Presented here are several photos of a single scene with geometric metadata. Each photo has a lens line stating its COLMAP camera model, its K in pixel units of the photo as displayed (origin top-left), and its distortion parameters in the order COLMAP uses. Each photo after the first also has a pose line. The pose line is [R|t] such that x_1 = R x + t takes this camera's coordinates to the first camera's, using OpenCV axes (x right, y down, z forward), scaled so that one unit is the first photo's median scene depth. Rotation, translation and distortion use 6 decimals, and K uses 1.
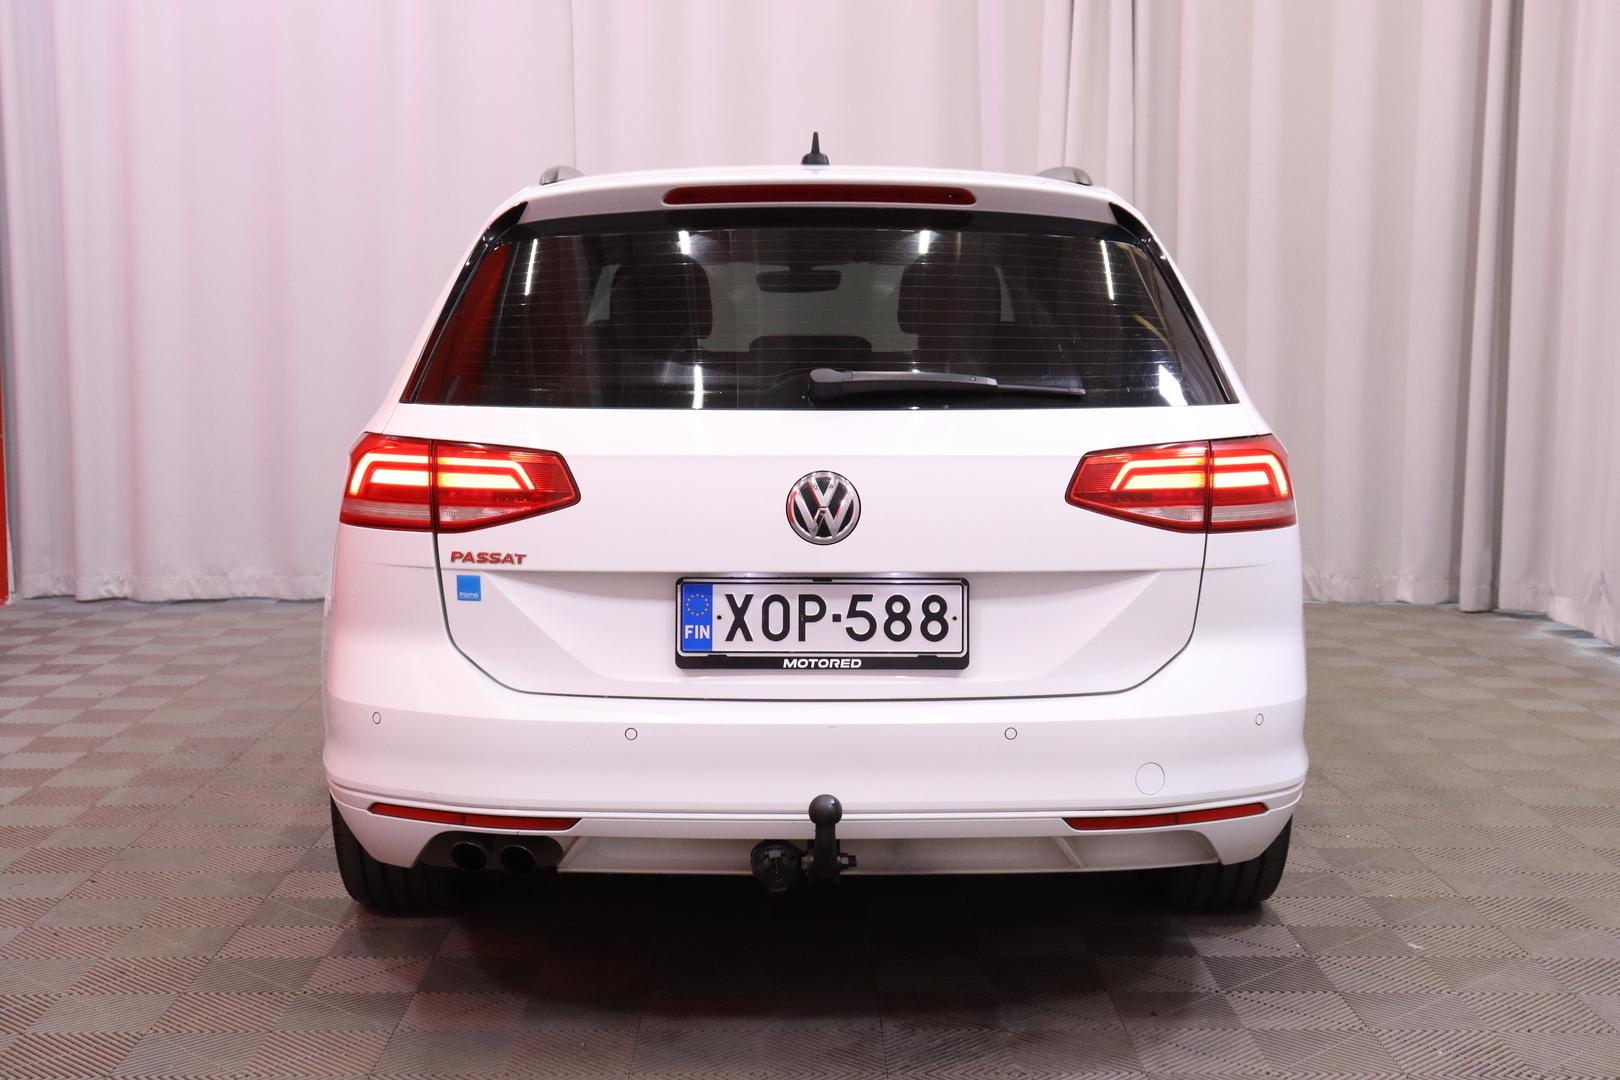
lens RADIAL K [[2175.6, 0, 803.9], [0, 2175.6, 537.5], [0, 0, 1]] dist [-0.003266, 0.000000]
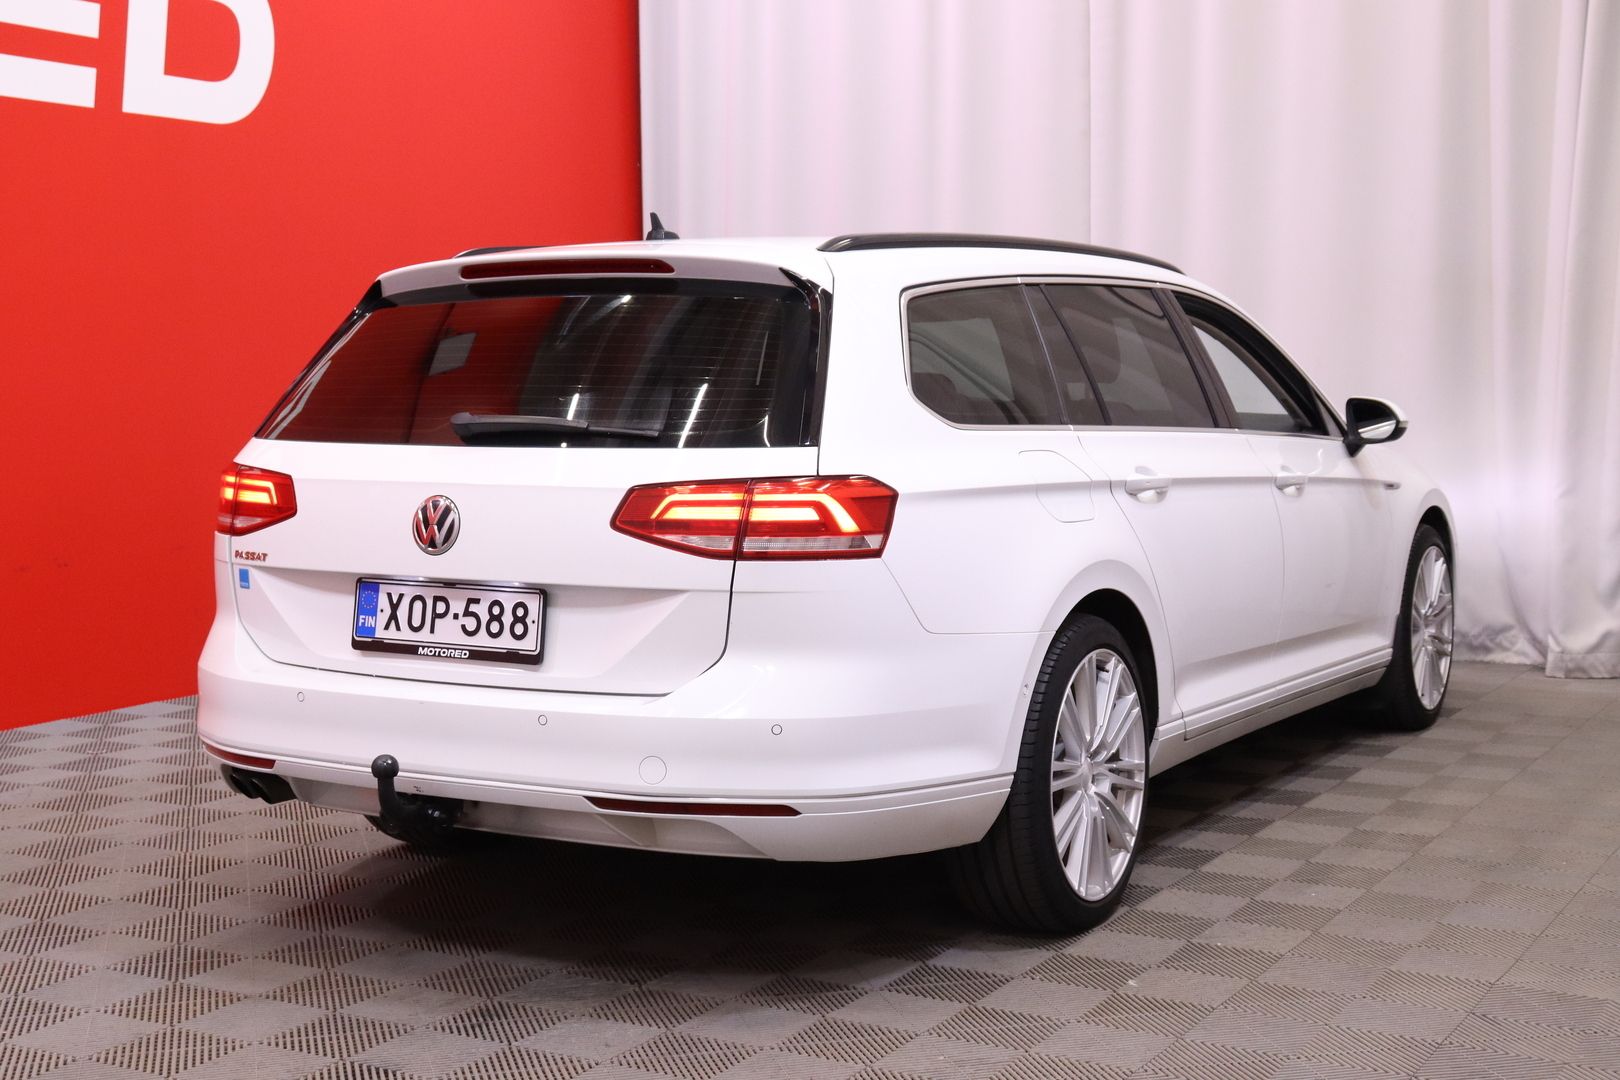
lens RADIAL K [[2175.6, 0, 802.9], [0, 2175.6, 528.4], [0, 0, 1]] dist [-0.003266, 0.000000]
pose [[0.862754, 0.034275, -0.504460, 0.796038], [-0.047282, 0.998797, -0.013001, -0.005523], [0.503408, 0.035069, 0.863337, 0.042001]]
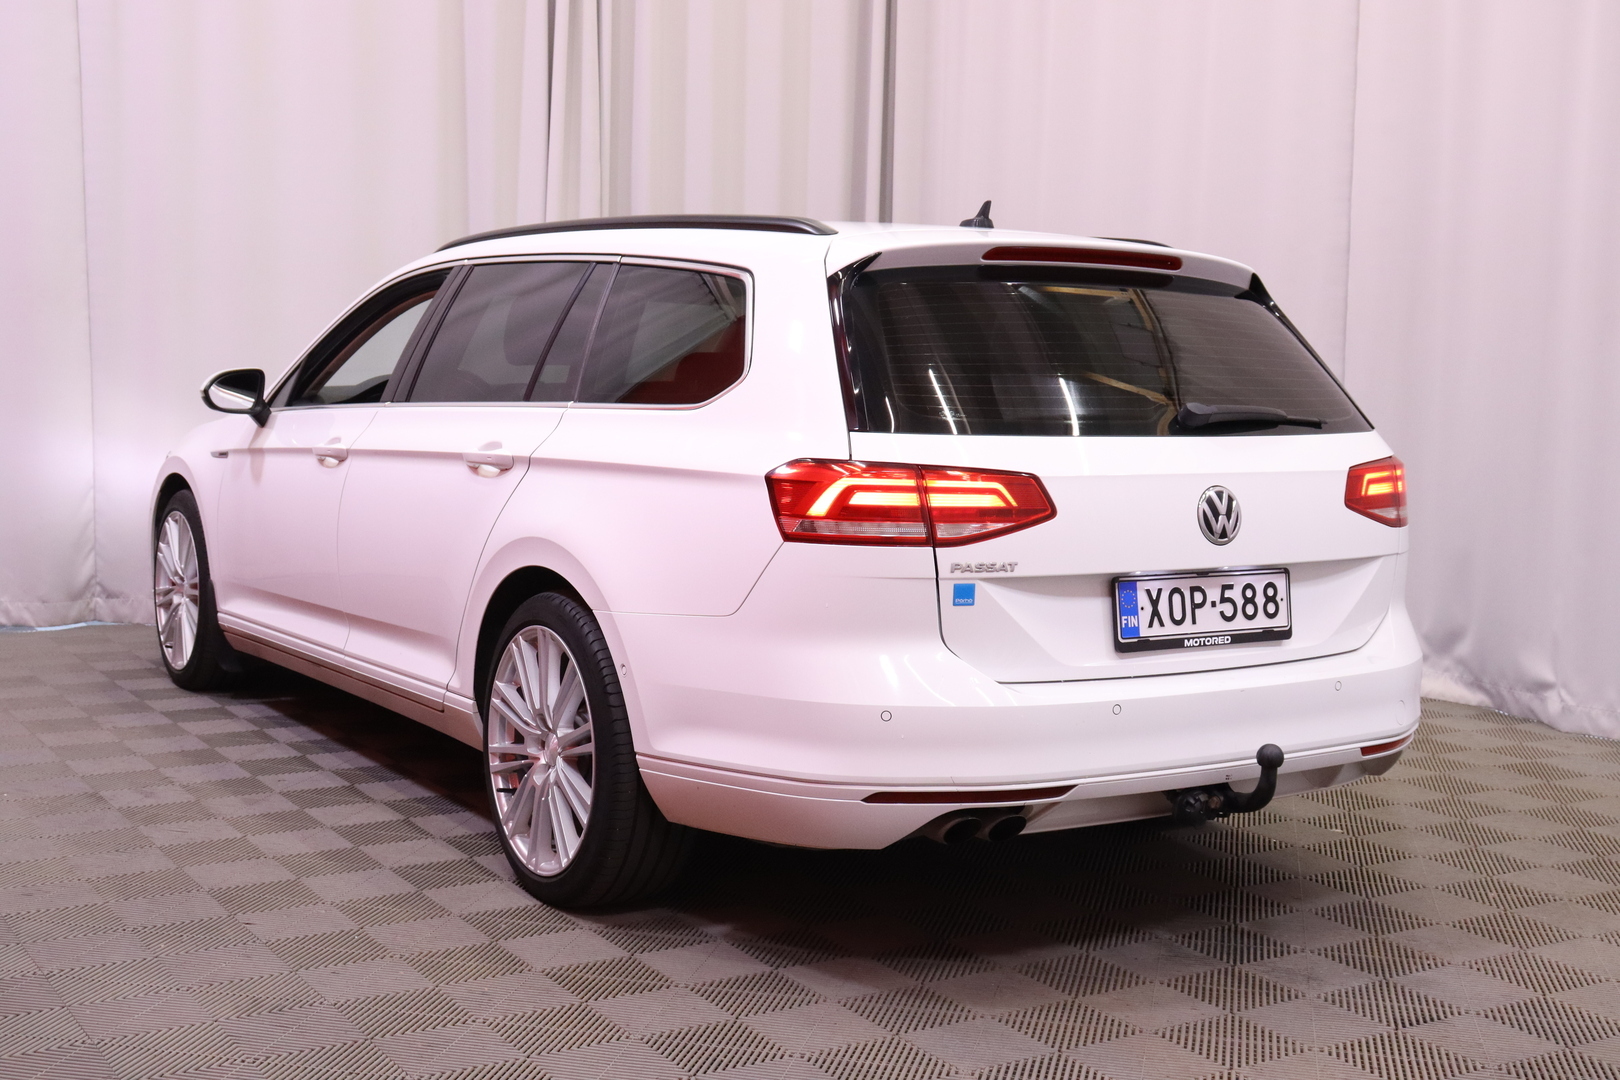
lens RADIAL K [[2031.7, 0, 822.1], [0, 2031.7, 548.5], [0, 0, 1]] dist [0.031710, 0.000000]
pose [[0.838656, -0.036187, 0.543458, -0.798347], [0.036648, 0.999278, 0.009985, -0.014306], [-0.543427, 0.011543, 0.839377, 0.148723]]
